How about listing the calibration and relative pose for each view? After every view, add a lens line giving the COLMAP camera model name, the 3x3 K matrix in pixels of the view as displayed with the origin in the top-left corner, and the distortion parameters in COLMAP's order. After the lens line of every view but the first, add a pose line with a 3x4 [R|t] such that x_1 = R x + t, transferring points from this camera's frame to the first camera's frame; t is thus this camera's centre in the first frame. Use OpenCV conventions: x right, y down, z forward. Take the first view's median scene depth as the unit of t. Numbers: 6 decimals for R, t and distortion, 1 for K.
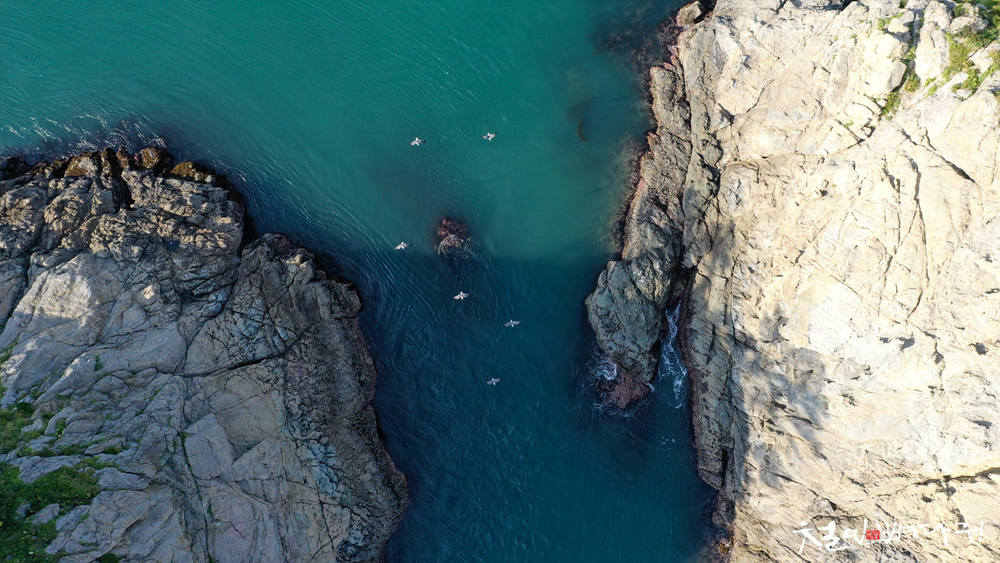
lens RADIAL K [[1071.7, 0, 500.8], [0, 1071.7, 283.0], [0, 0, 1]] dist [0.000188, 0.000000]
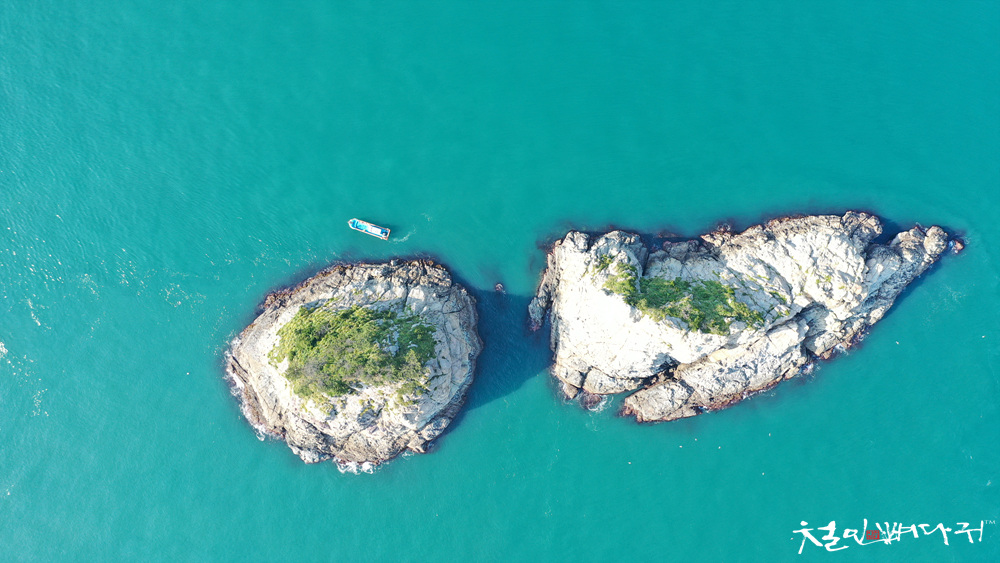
lens RADIAL K [[1071.7, 0, 499.5], [0, 1071.7, 280.4], [0, 0, 1]] dist [0.000188, 0.000000]
pose [[0.995177, 0.097758, -0.008127, -0.012649], [-0.097758, 0.995210, 0.000441, -0.079809], [0.008132, 0.000356, 0.999967, -3.475369]]
